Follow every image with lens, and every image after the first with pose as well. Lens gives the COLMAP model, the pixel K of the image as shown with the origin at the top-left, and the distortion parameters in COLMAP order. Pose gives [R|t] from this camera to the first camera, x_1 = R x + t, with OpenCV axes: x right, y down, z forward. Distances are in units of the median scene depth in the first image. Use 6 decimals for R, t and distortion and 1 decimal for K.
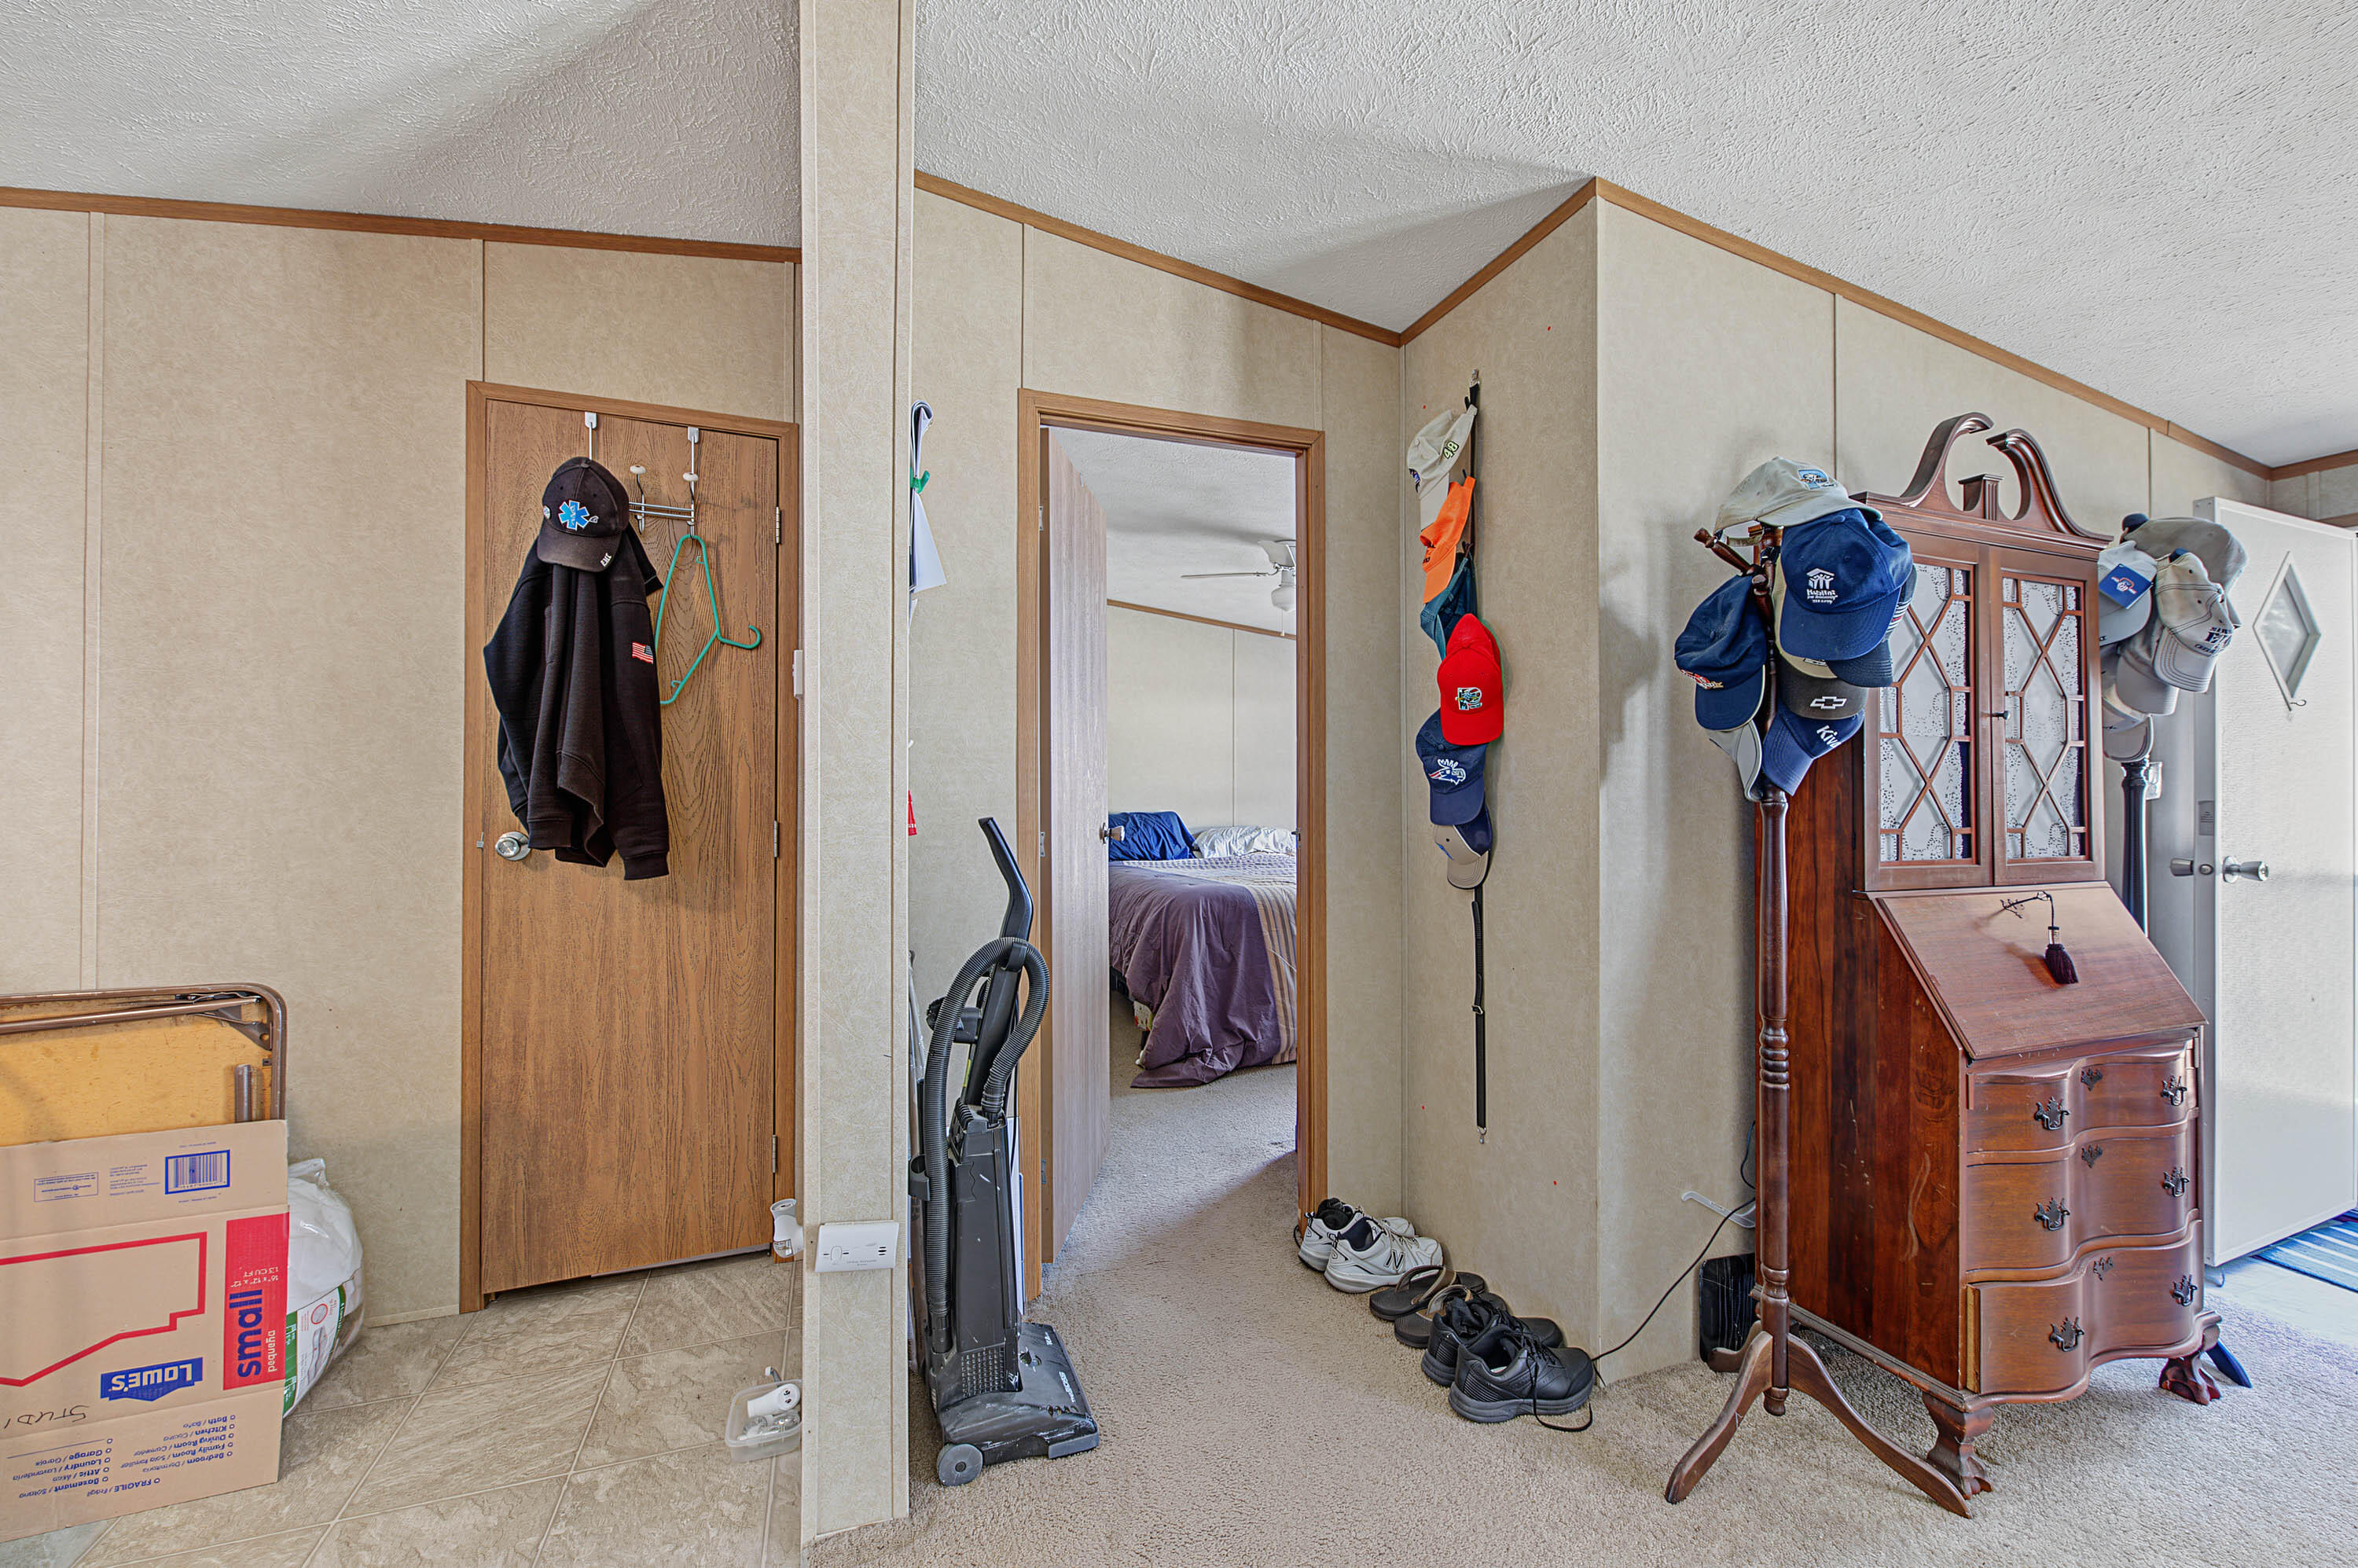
lens RADIAL K [[932.7, 0, 1179.0], [0, 932.7, 784.0], [0, 0, 1]] dist [-0.000379, -0.002463]
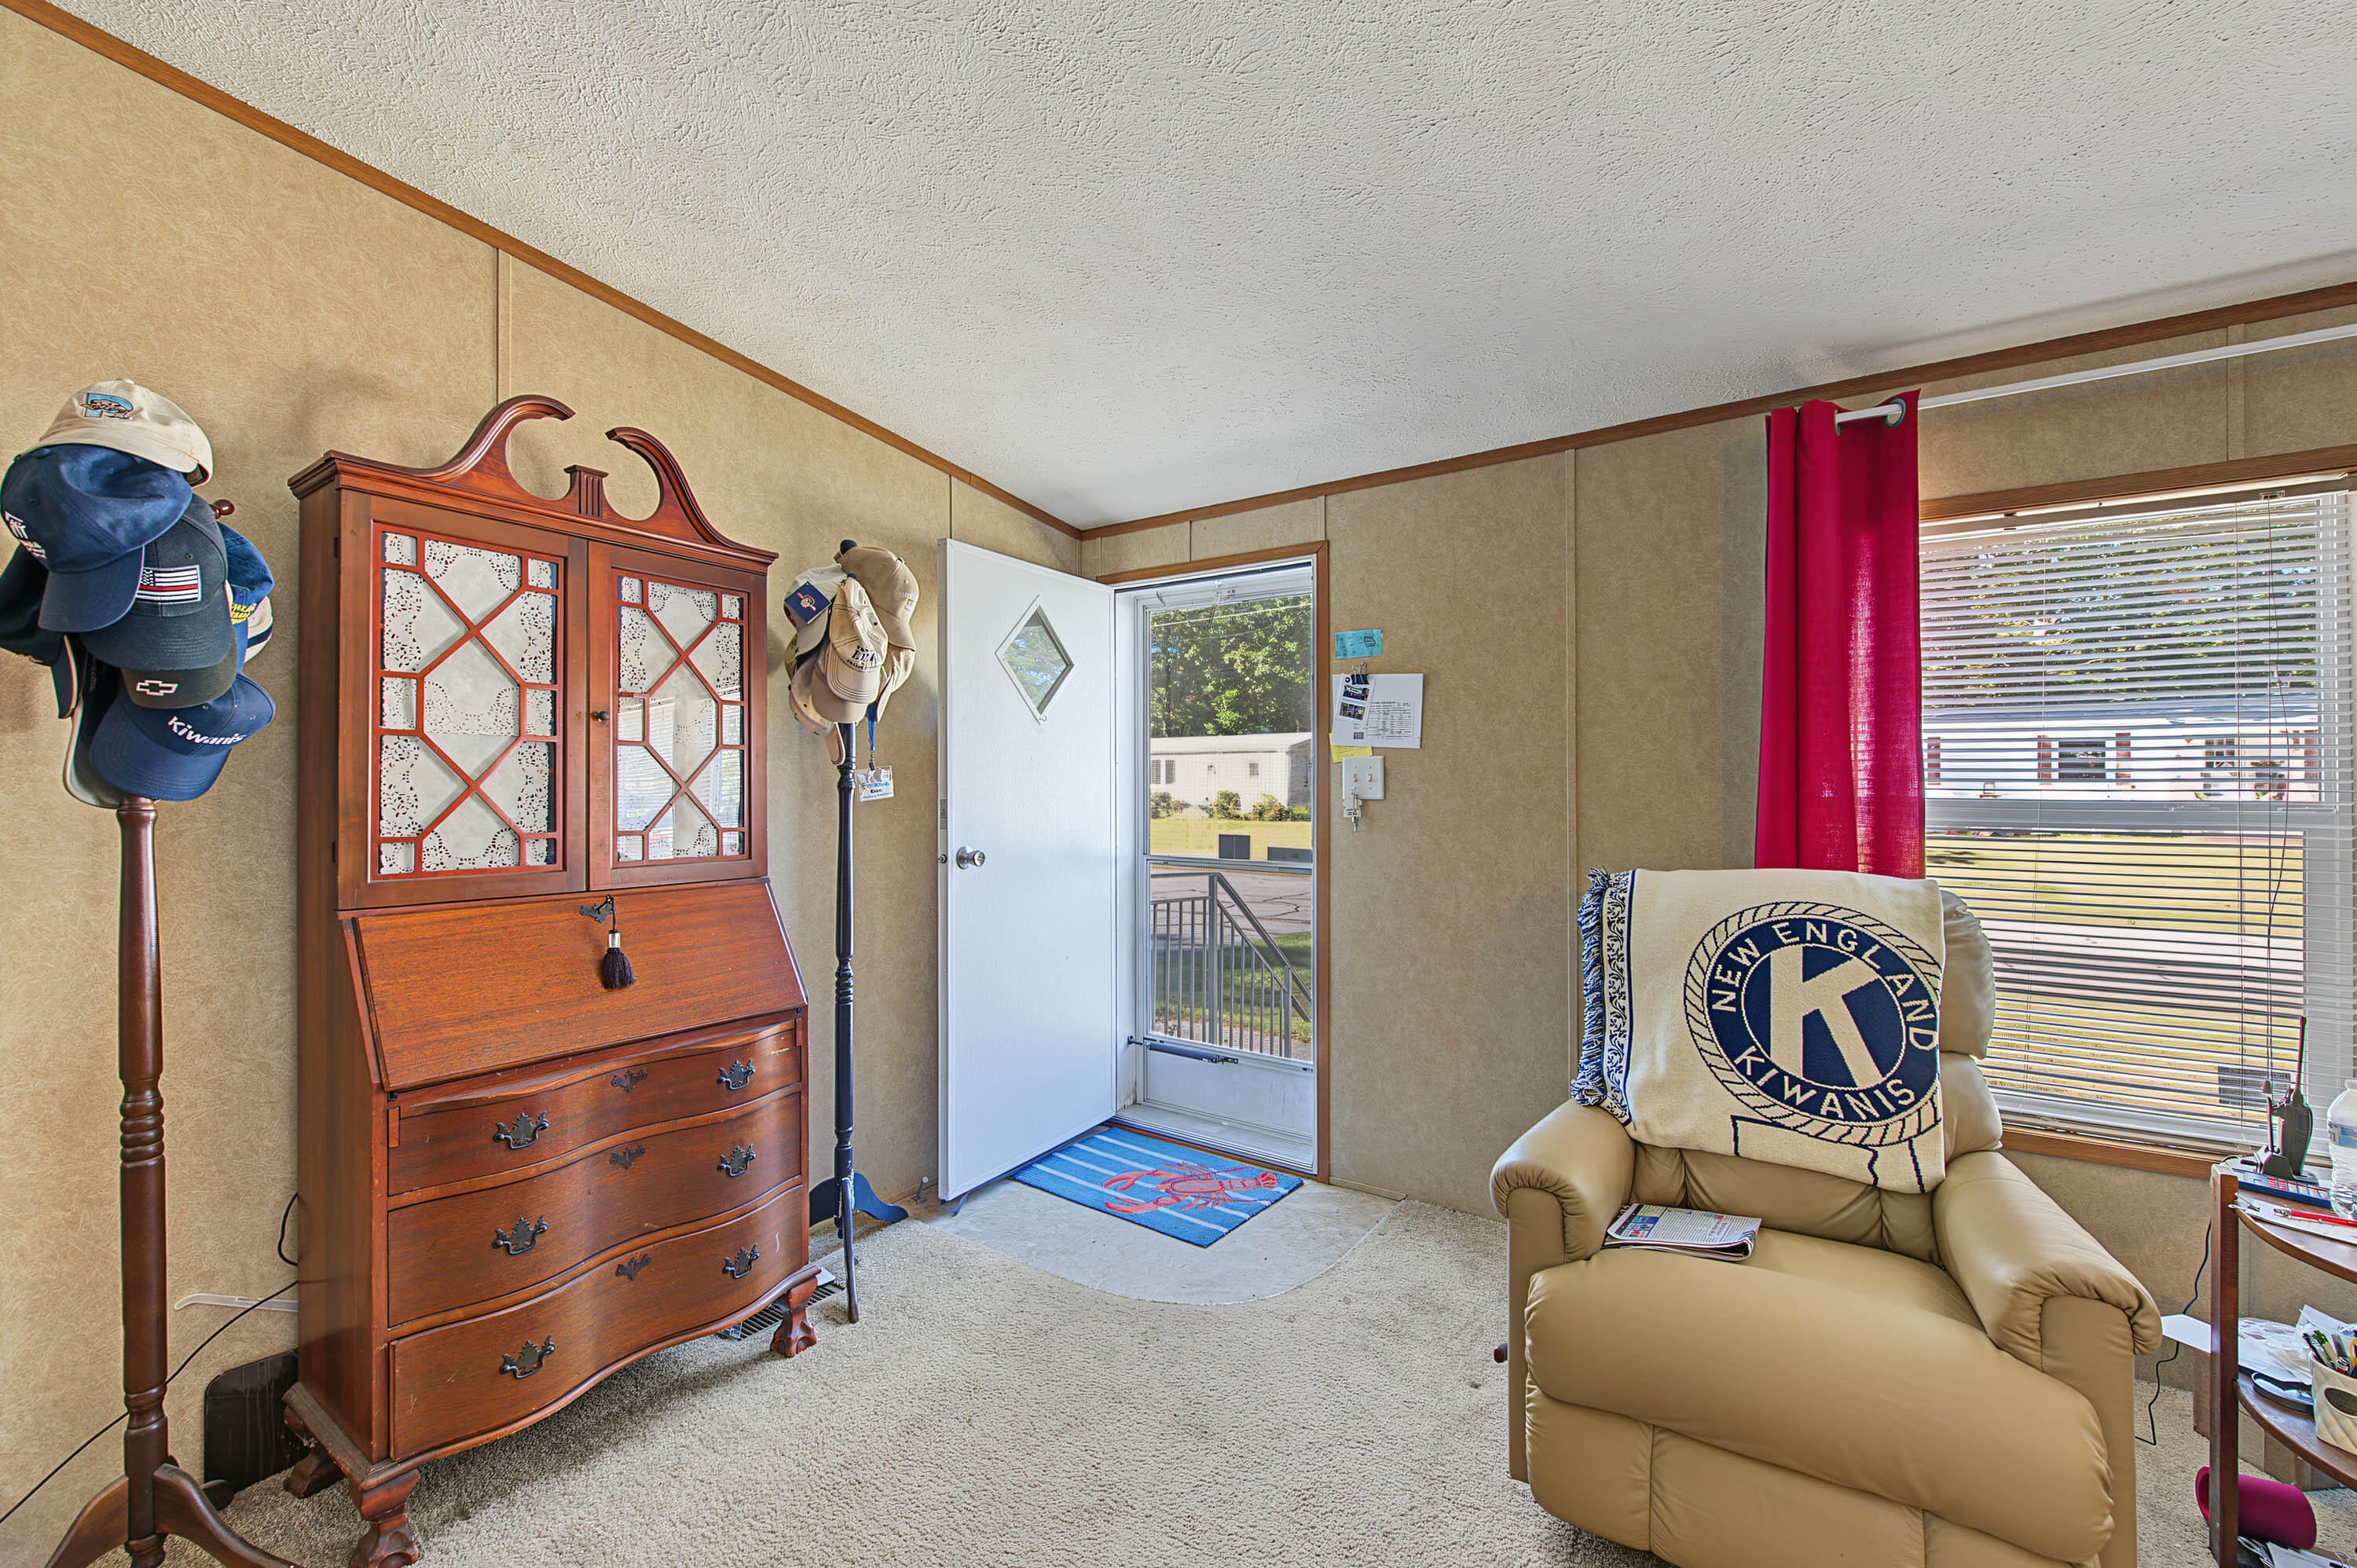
lens RADIAL K [[932.3, 0, 1178.5], [0, 932.3, 784.0], [0, 0, 1]] dist [-0.000379, -0.002463]
pose [[0.820896, 0.000326, 0.571077, 0.778733], [-0.002648, 0.999991, 0.003236, -0.006683], [-0.571071, -0.004168, 0.820890, -0.141175]]
